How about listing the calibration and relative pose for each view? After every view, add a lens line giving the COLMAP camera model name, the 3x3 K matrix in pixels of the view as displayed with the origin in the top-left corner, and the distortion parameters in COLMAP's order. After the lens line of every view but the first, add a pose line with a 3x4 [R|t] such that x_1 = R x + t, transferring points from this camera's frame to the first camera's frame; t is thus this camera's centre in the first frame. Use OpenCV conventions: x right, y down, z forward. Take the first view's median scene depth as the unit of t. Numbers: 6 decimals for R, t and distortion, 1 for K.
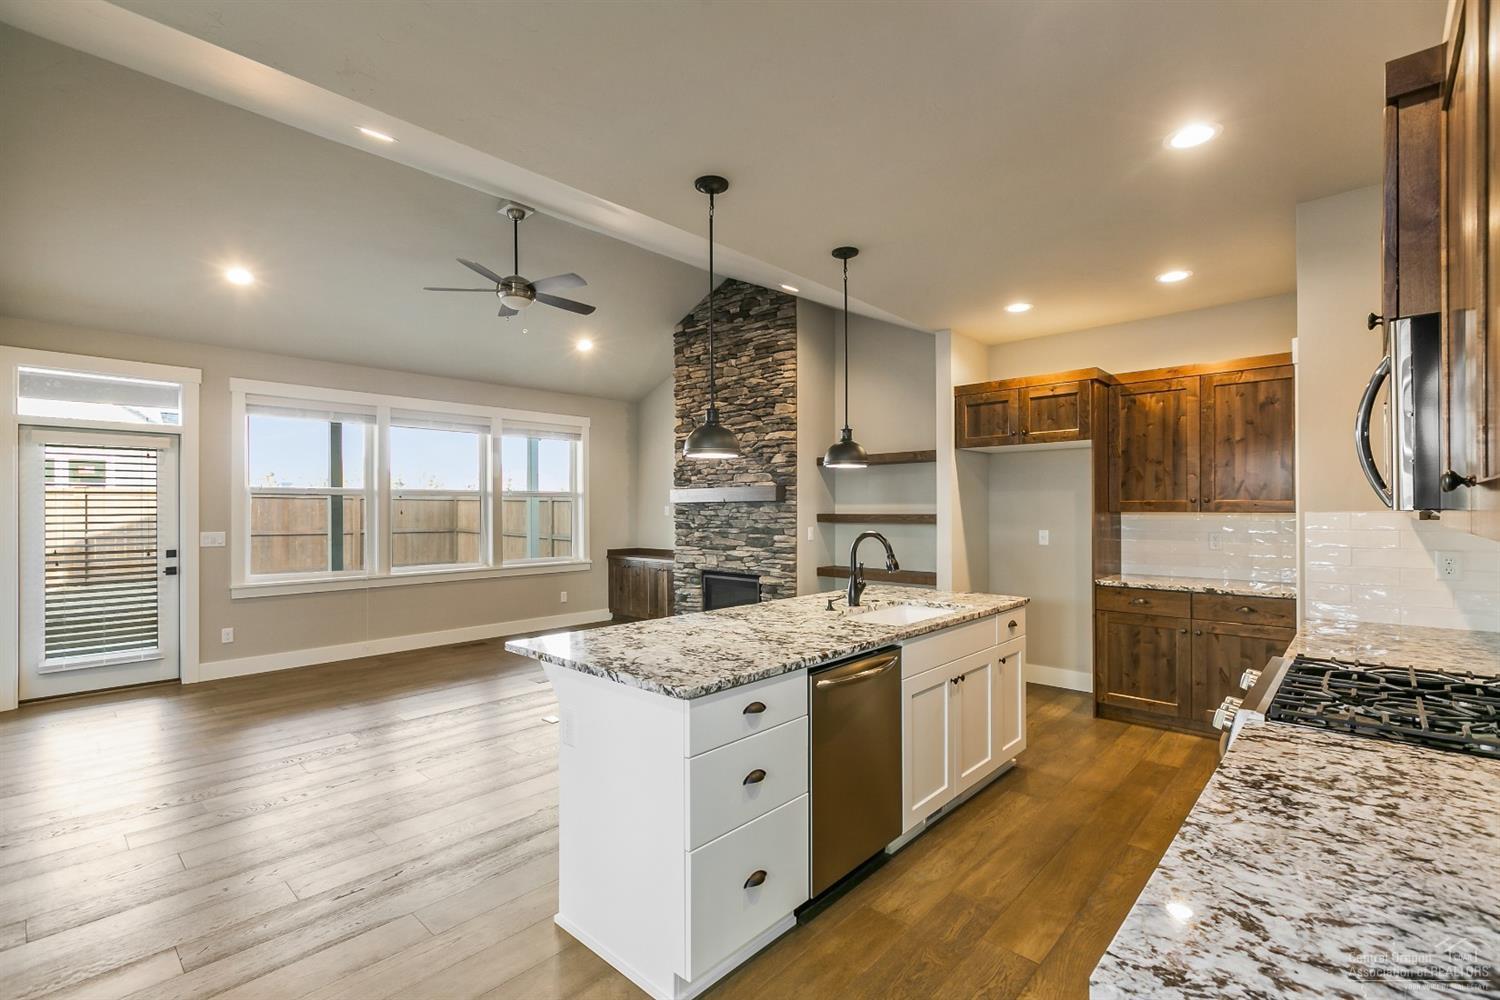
lens RADIAL K [[673.3, 0, 769.6], [0, 673.3, 507.0], [0, 0, 1]] dist [0.000115, -0.000090]
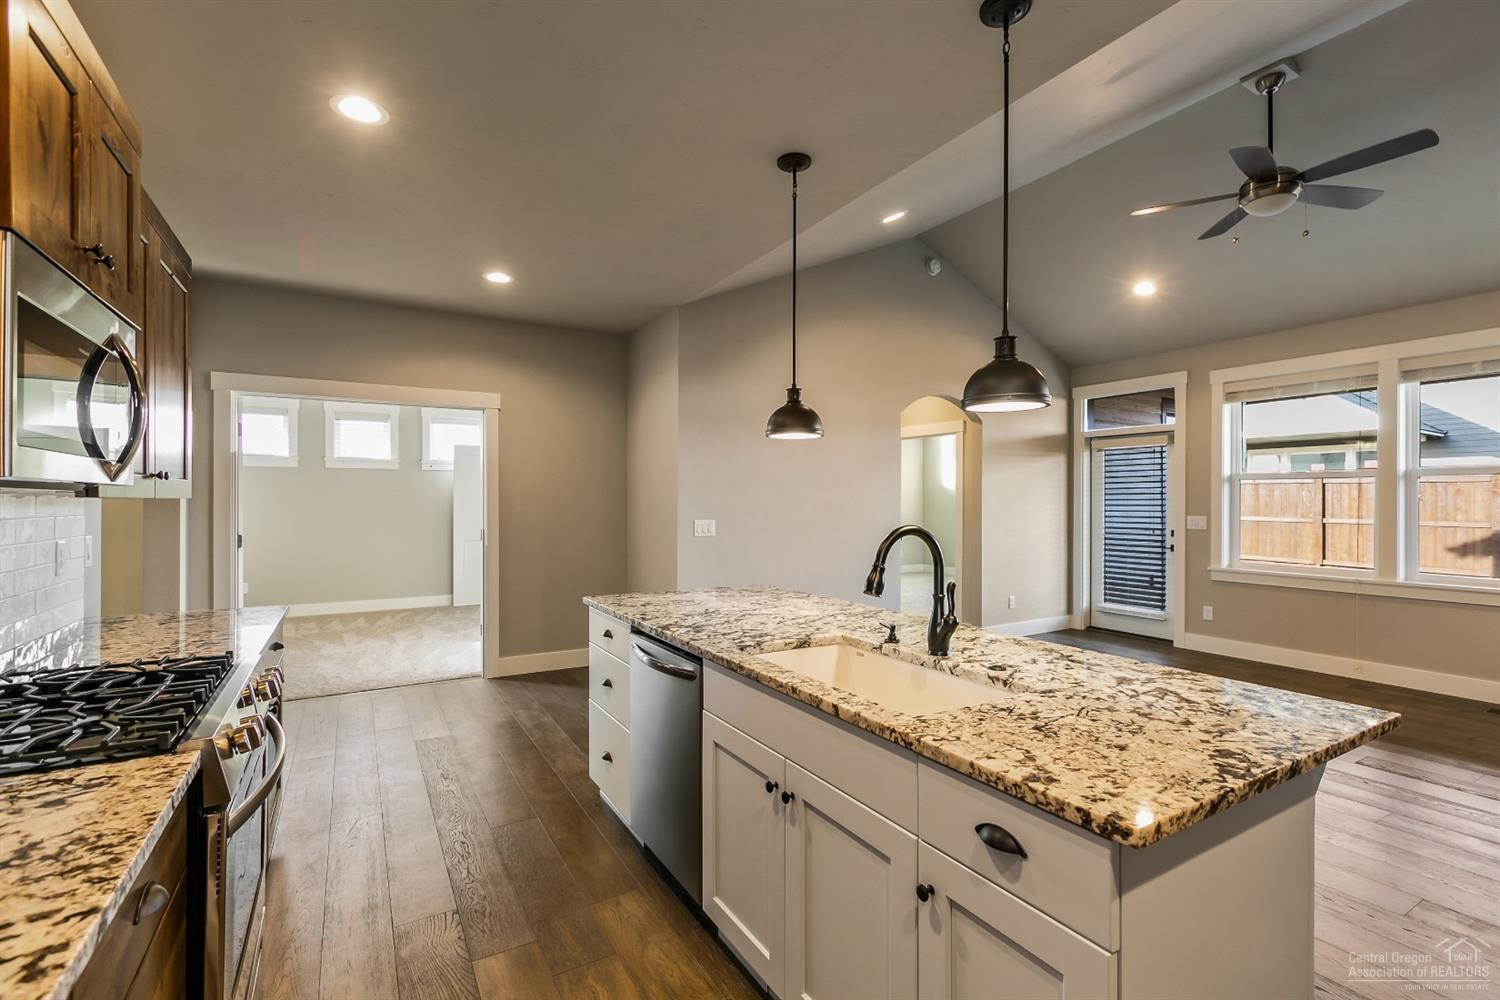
lens RADIAL K [[674.8, 0, 734.2], [0, 674.8, 497.9], [0, 0, 1]] dist [-0.000070, -0.000414]
pose [[-0.312427, 0.001763, -0.949940, 0.369762], [-0.002489, 0.999993, 0.002675, 0.005263], [0.949938, 0.003200, -0.312421, 0.511970]]
